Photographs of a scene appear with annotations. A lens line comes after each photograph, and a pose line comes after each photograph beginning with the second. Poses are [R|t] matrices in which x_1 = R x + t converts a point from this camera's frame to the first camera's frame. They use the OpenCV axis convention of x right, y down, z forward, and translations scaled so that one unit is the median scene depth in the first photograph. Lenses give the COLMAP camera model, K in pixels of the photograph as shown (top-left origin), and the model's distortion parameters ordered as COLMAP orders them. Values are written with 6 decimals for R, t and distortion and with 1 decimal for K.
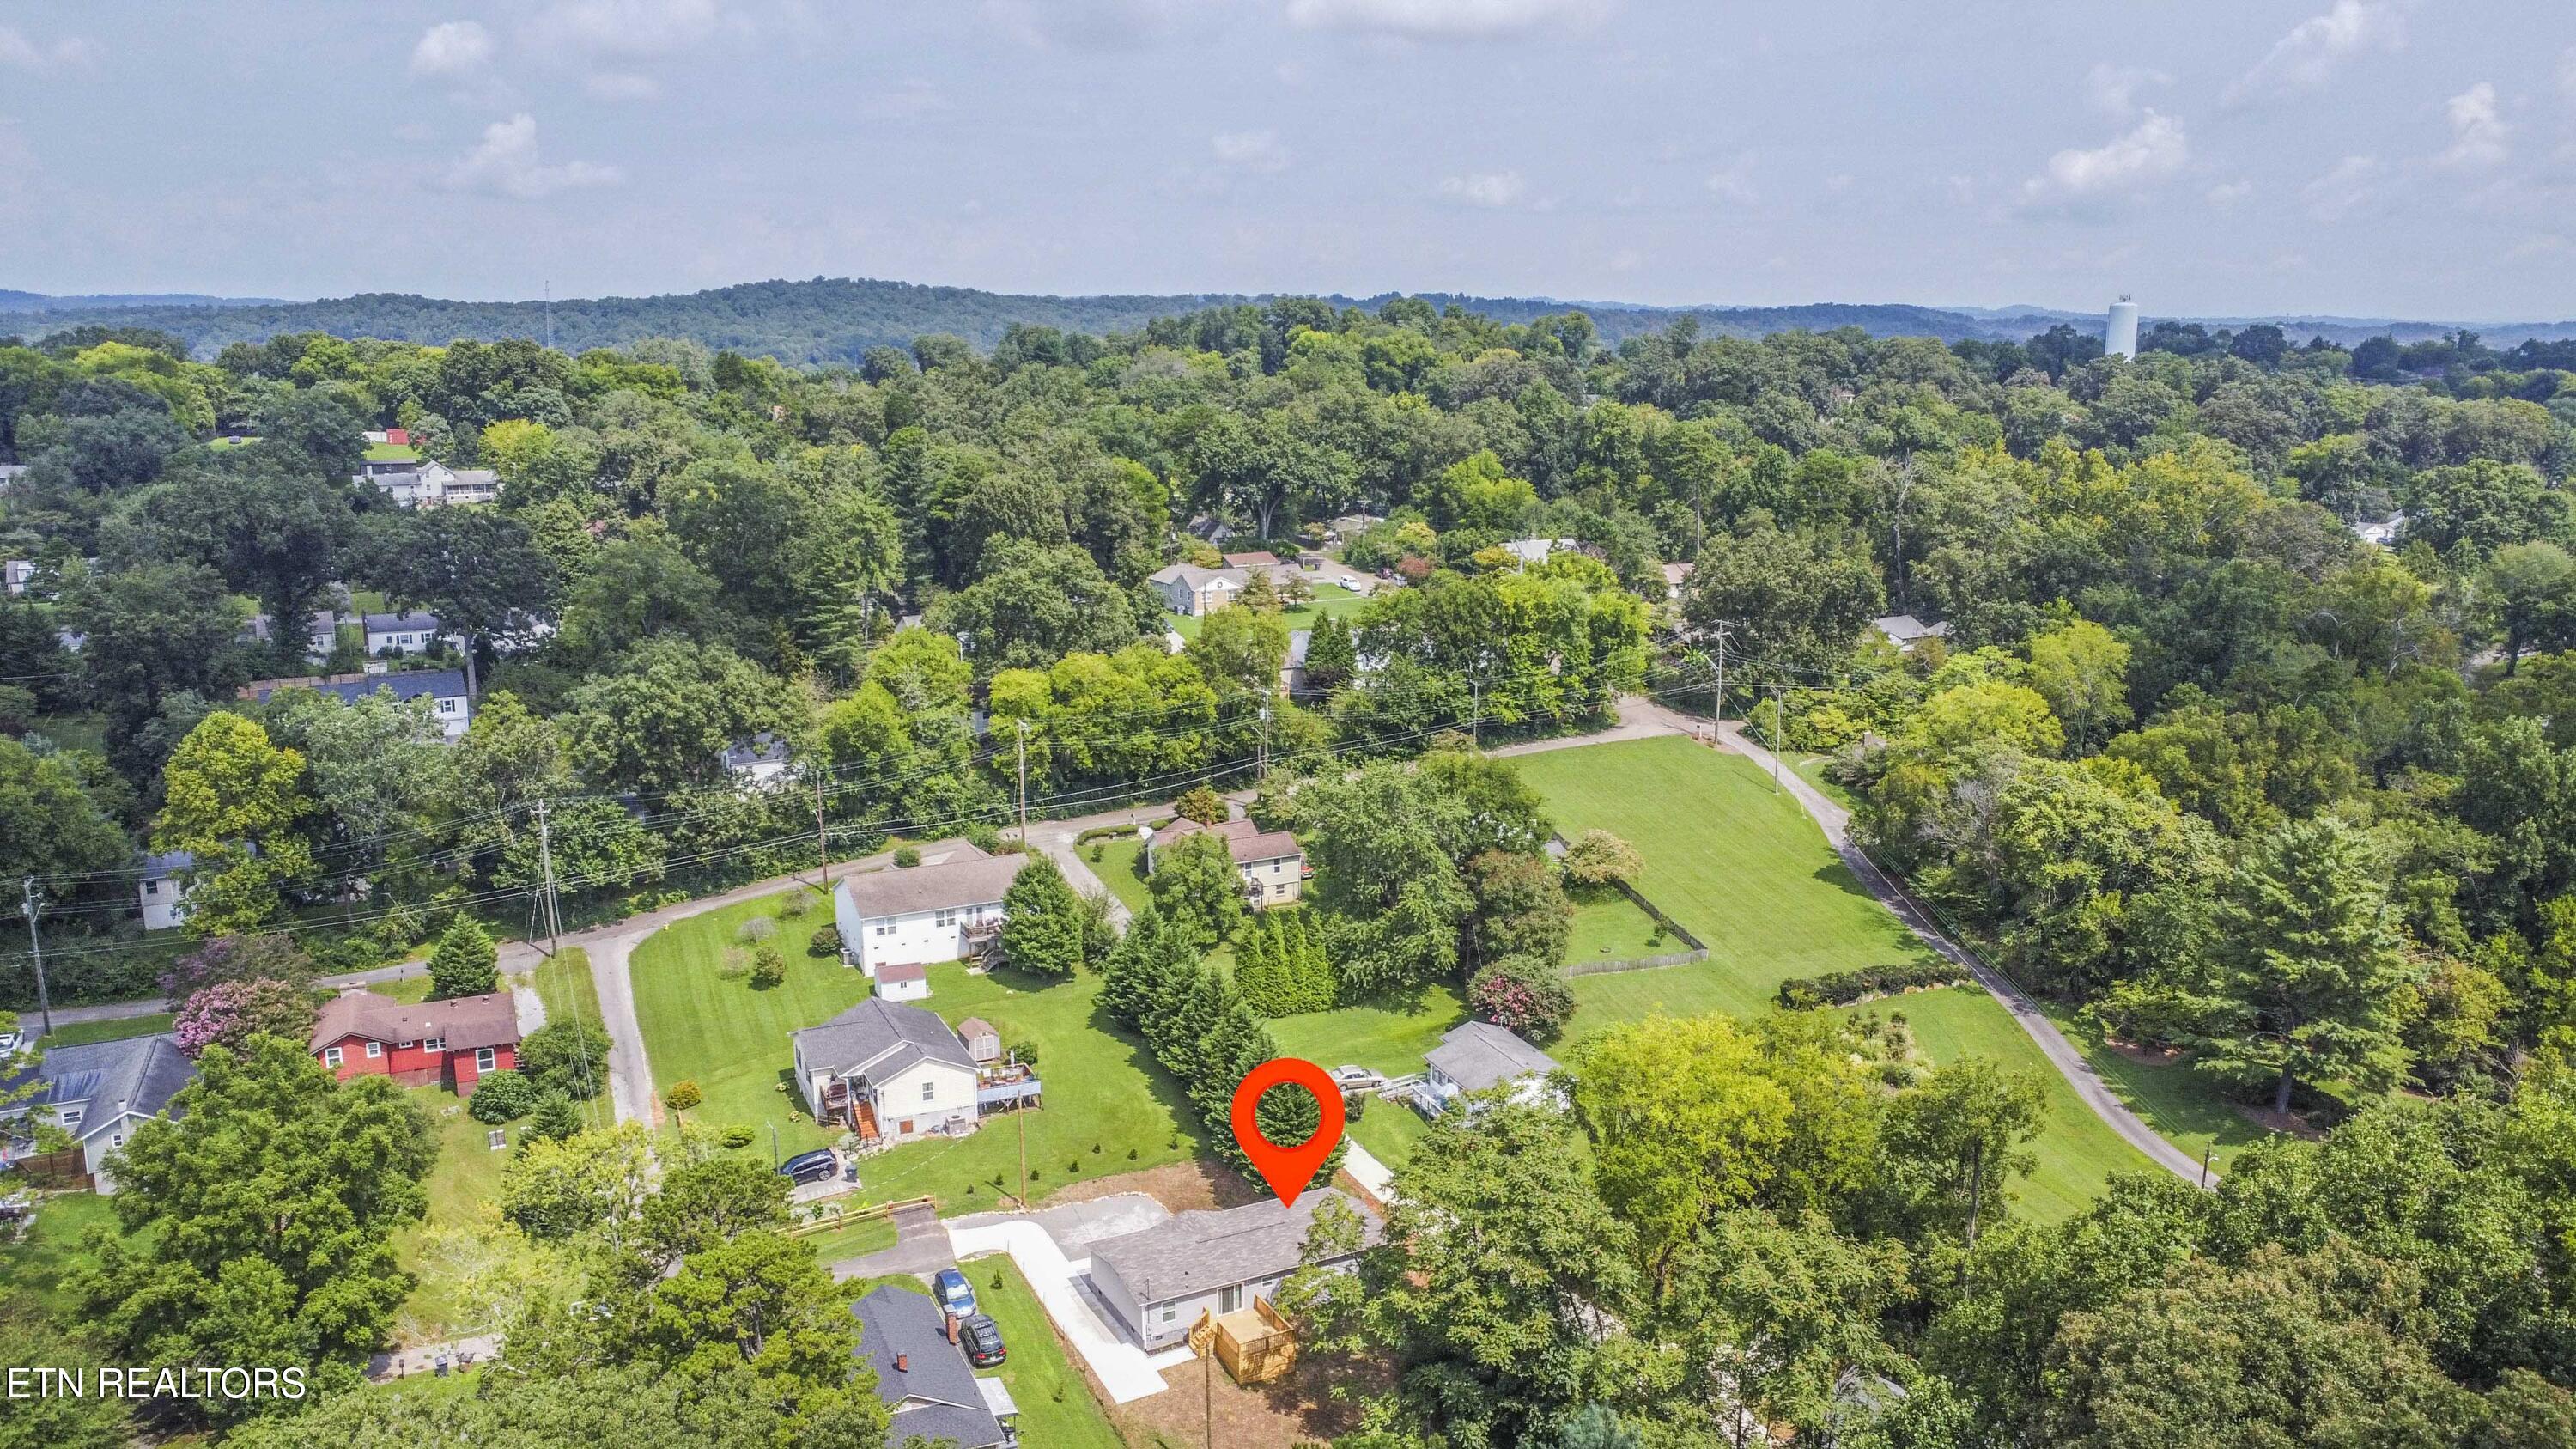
lens RADIAL K [[1943.8, 0, 1273.9], [0, 1943.8, 726.5], [0, 0, 1]] dist [-0.288222, 0.703954]
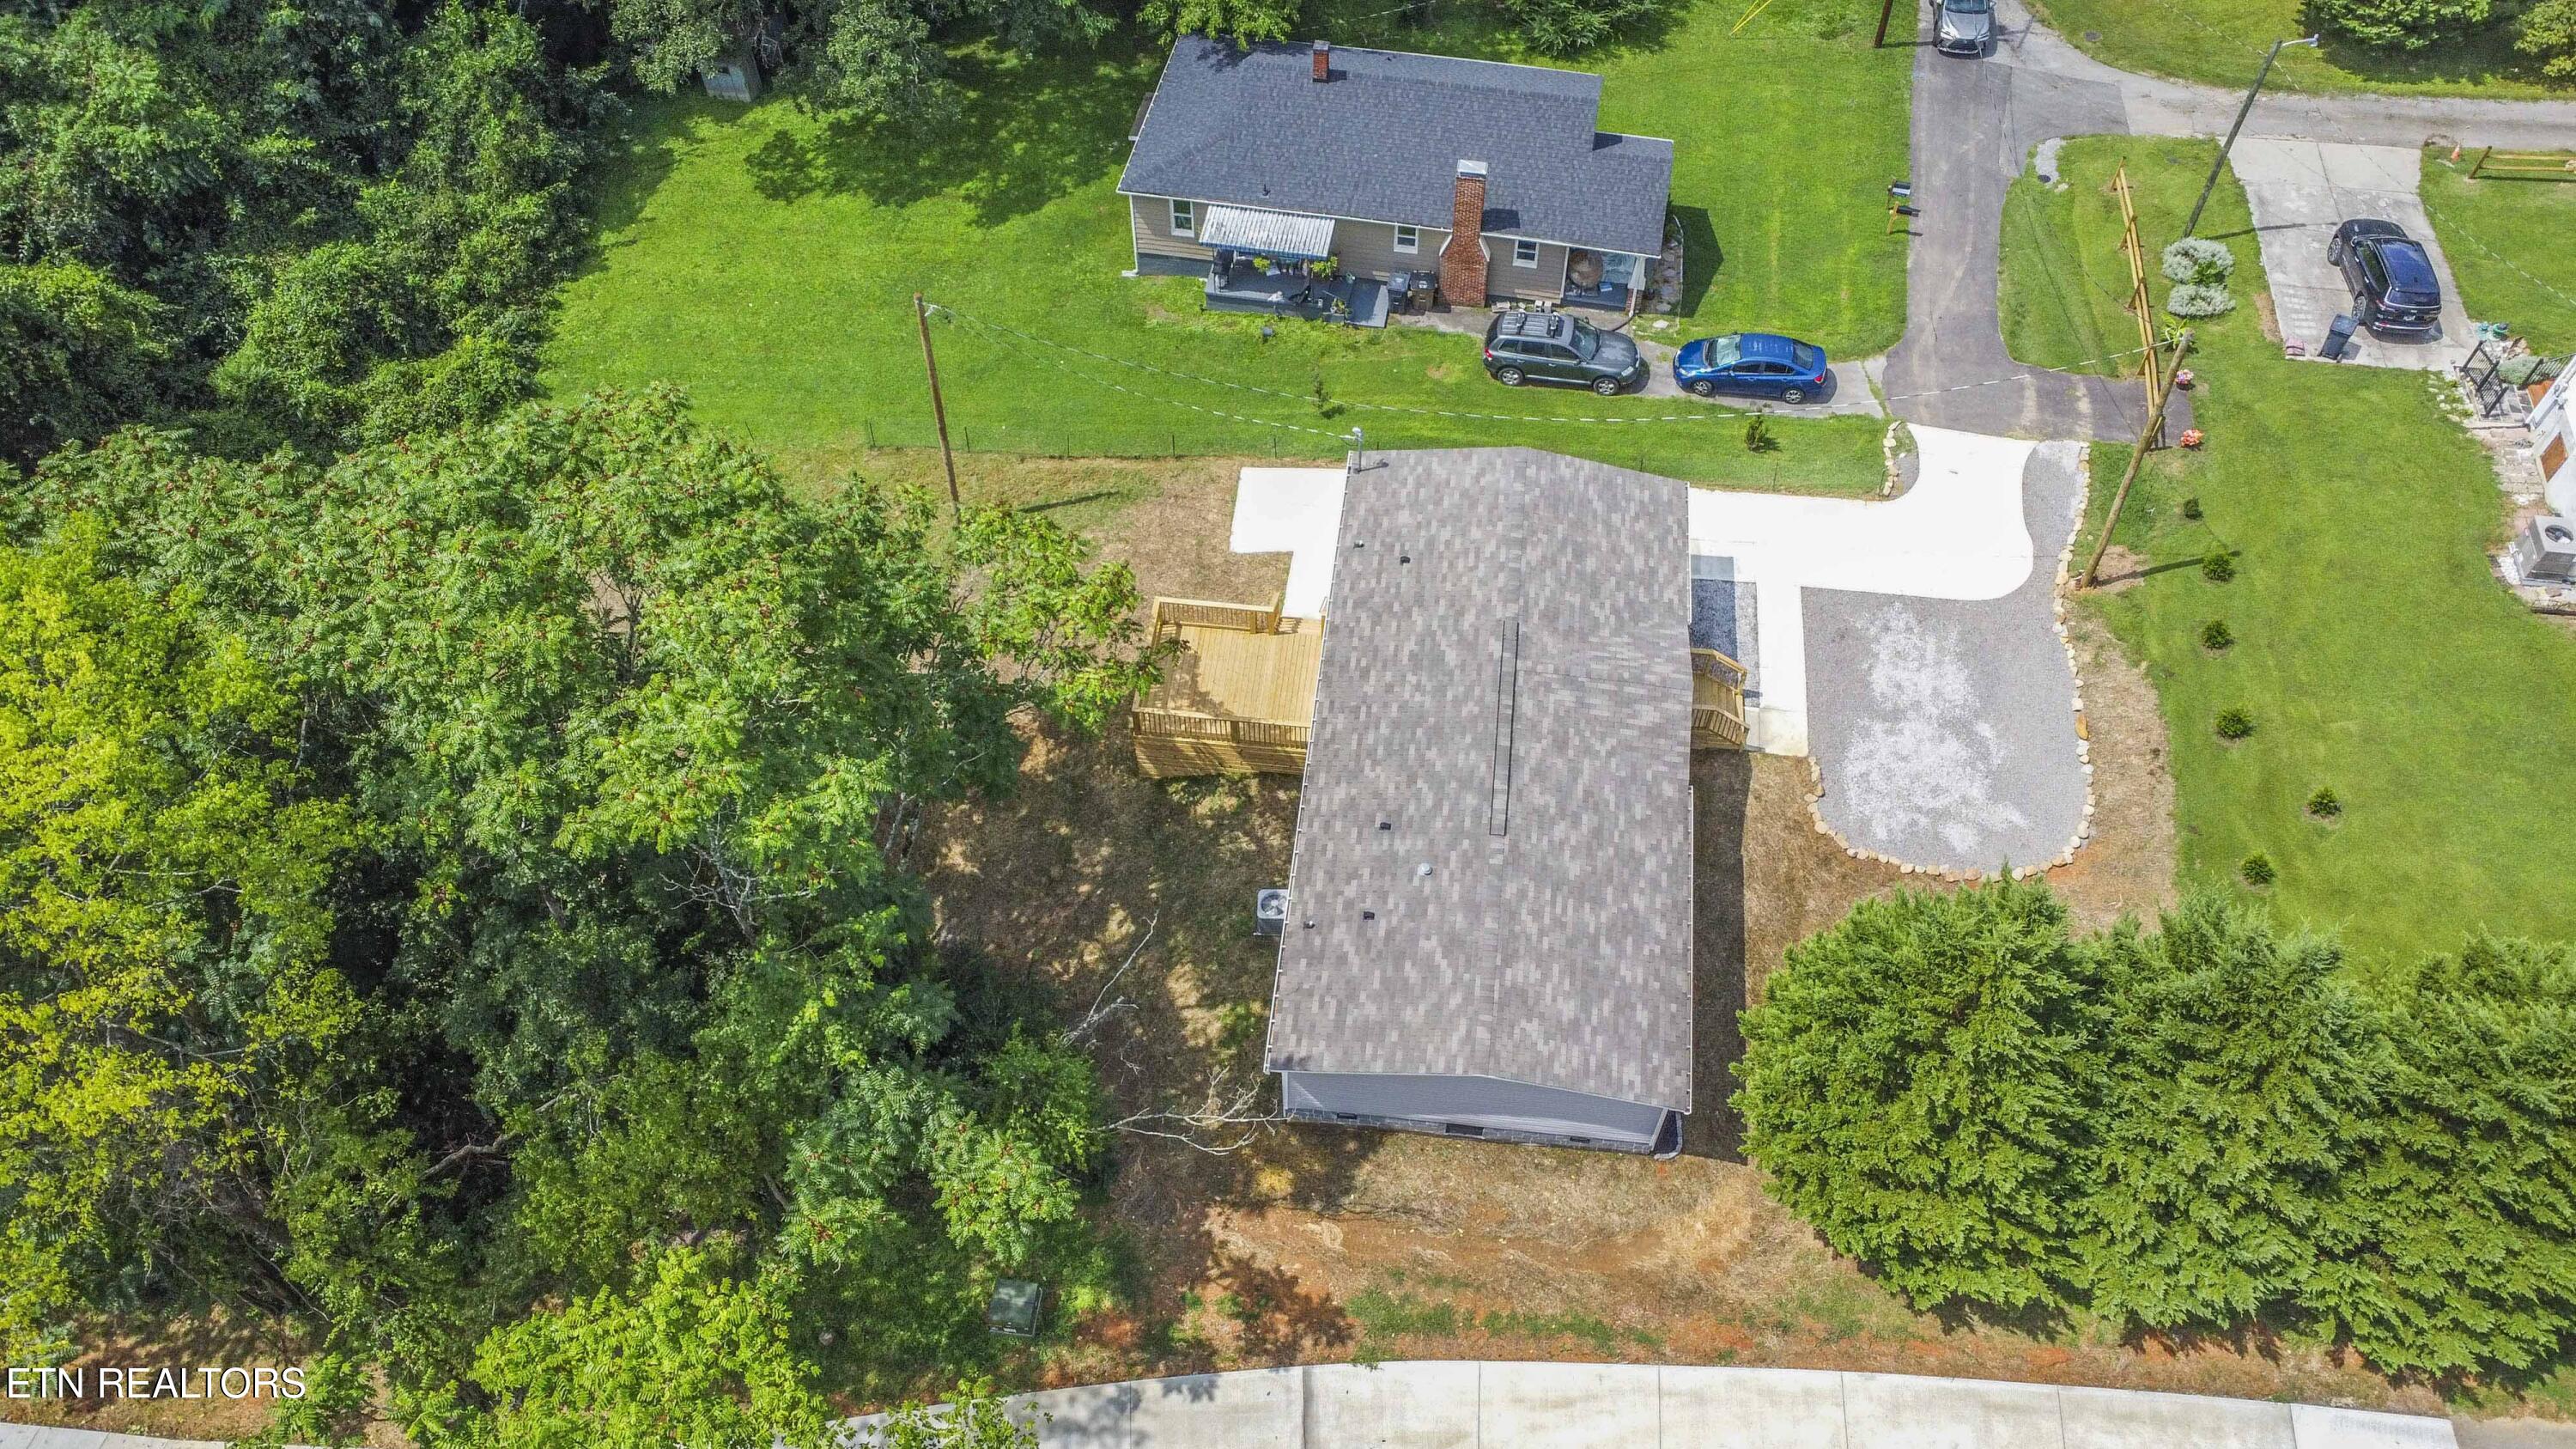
lens RADIAL K [[1960.7, 0, 1280.2], [0, 1960.7, 706.3], [0, 0, 1]] dist [-0.191608, 0.385389]
pose [[-0.565777, 0.663622, -0.489390, 0.149547], [-0.166042, 0.489665, 0.855954, -0.042093], [0.807667, 0.565539, -0.166852, 0.810666]]
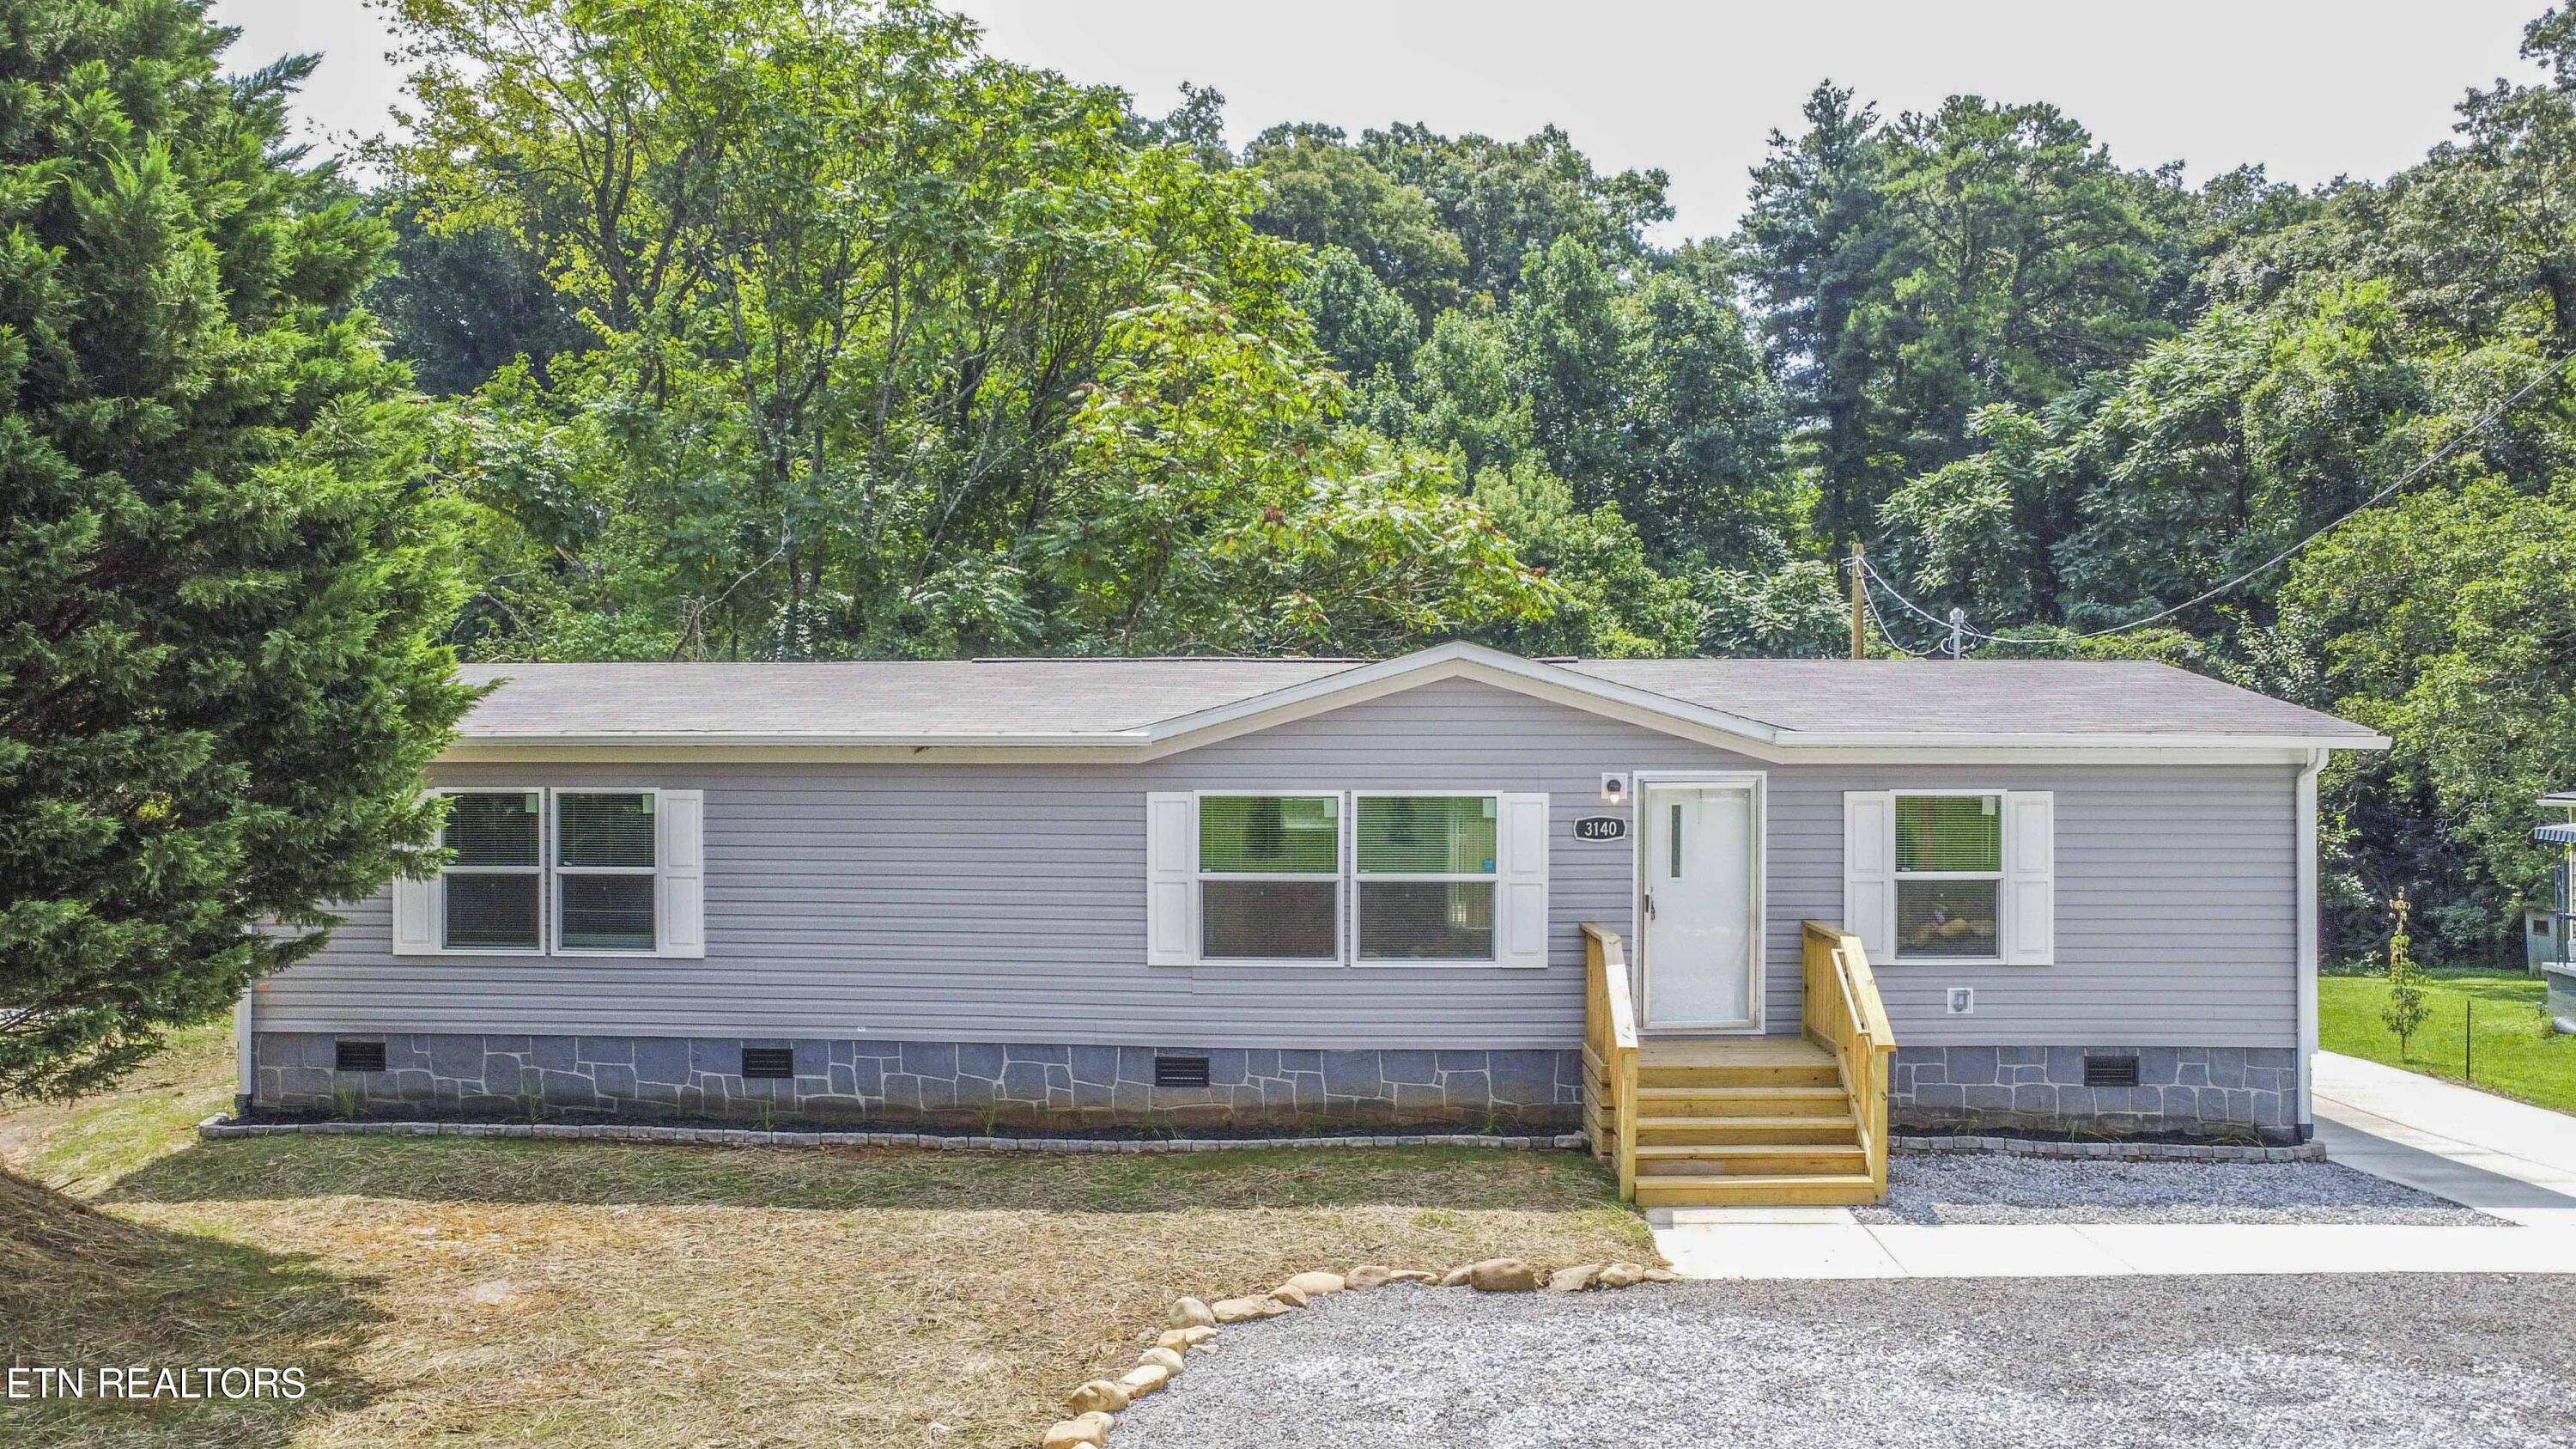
lens RADIAL K [[1917.0, 0, 1285.6], [0, 1917.0, 711.3], [0, 0, 1]] dist [-0.143419, 0.230746]
pose [[-0.862297, 0.009828, 0.506308, -0.079177], [0.105612, 0.981317, 0.160819, 0.190615], [-0.495268, 0.192145, -0.847225, 0.899500]]
